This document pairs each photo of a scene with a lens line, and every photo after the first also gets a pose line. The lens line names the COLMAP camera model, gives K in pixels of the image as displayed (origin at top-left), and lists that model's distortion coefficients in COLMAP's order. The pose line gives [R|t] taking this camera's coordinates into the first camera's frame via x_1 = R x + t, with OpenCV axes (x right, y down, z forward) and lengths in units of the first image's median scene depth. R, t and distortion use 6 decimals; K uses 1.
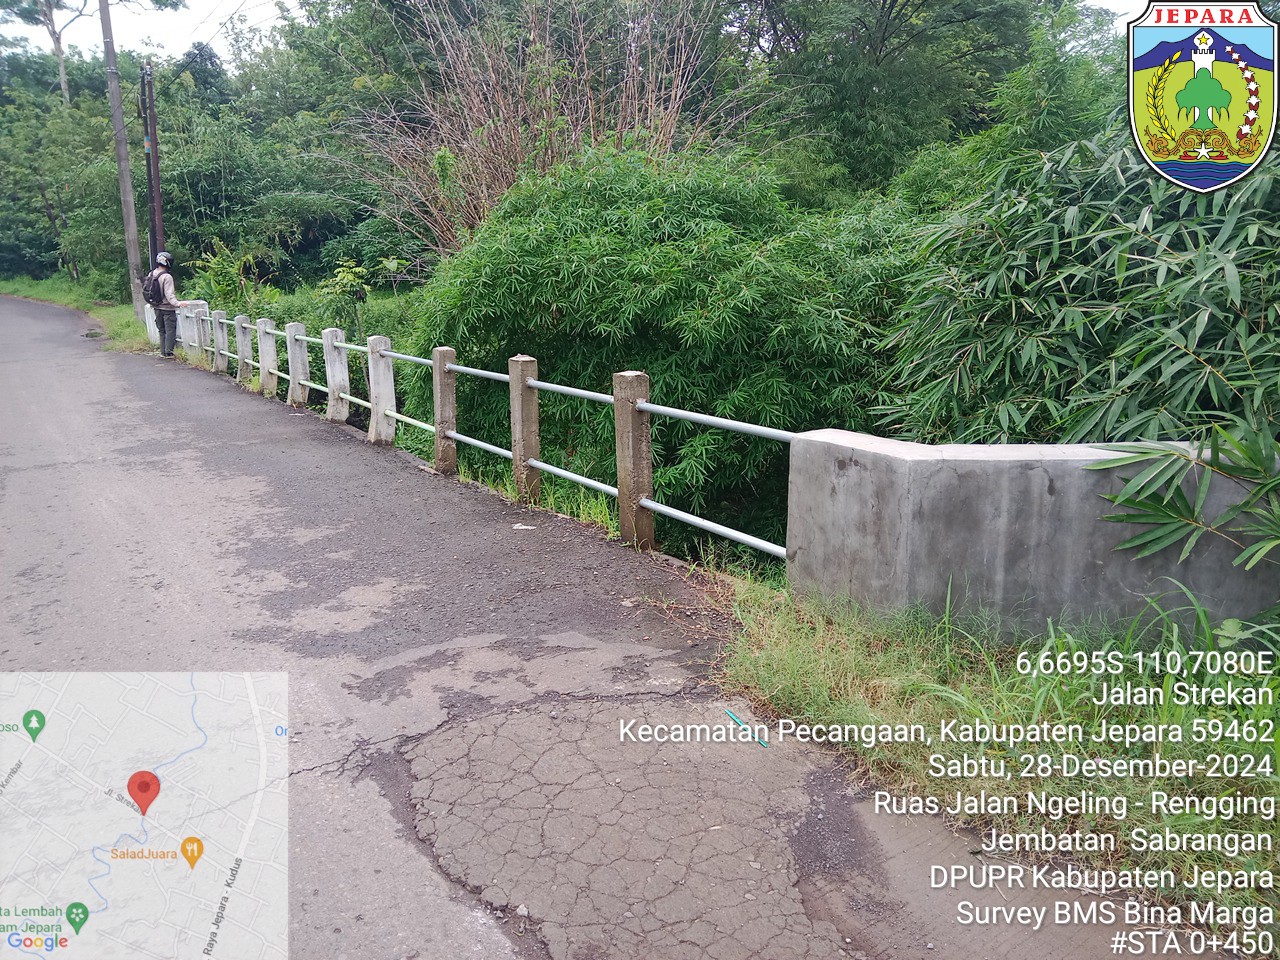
lens RADIAL K [[962.3, 0, 653.4], [0, 962.3, 480.4], [0, 0, 1]] dist [0.065744, -0.075417]
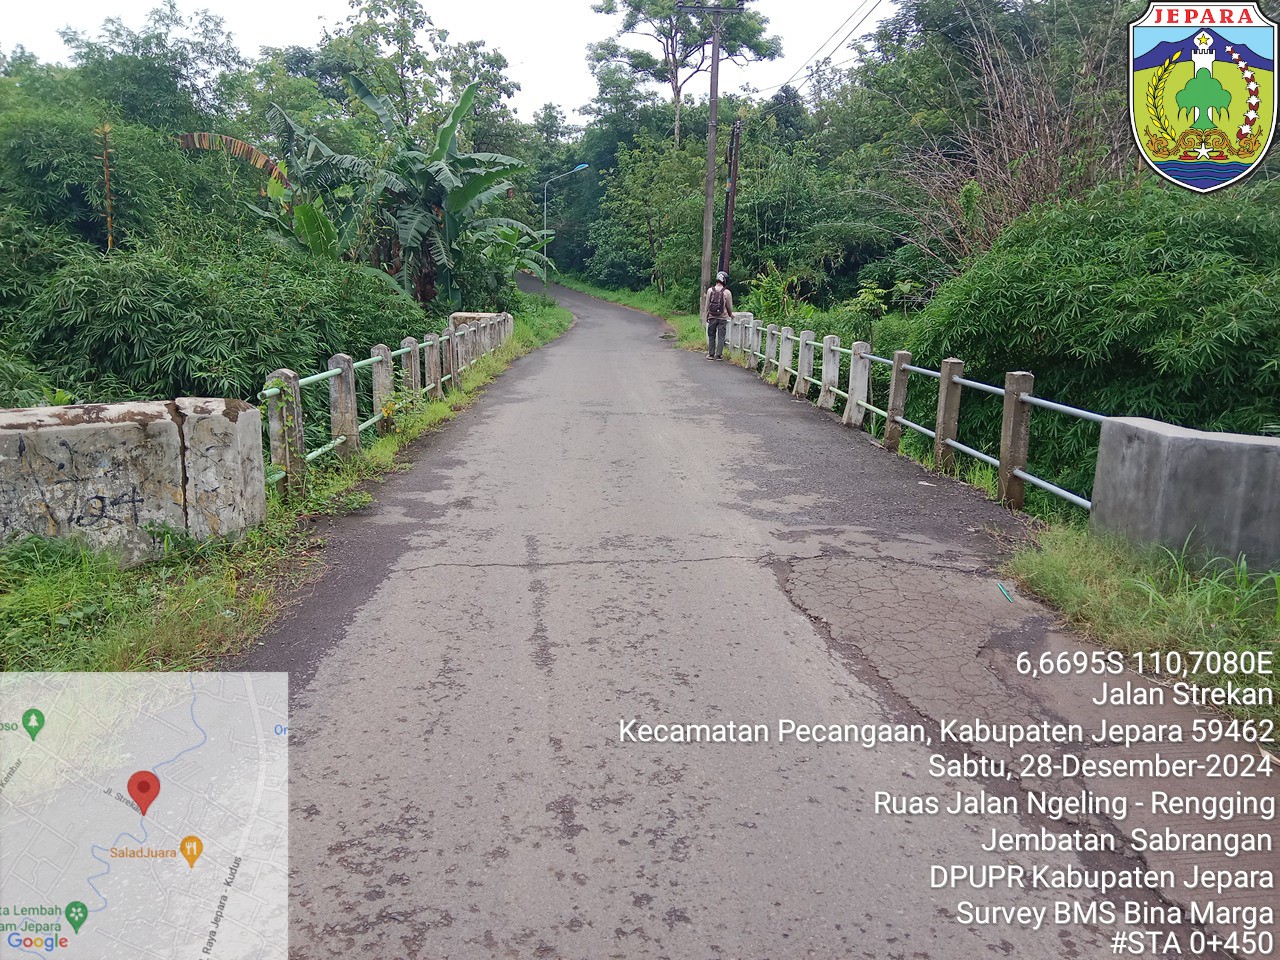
lens RADIAL K [[962.3, 0, 653.4], [0, 962.3, 480.4], [0, 0, 1]] dist [0.065744, -0.075417]
pose [[0.860505, 0.134320, -0.491415, 0.087122], [-0.145435, 0.989243, 0.015725, 0.034356], [0.488241, 0.057938, 0.870783, -0.154722]]
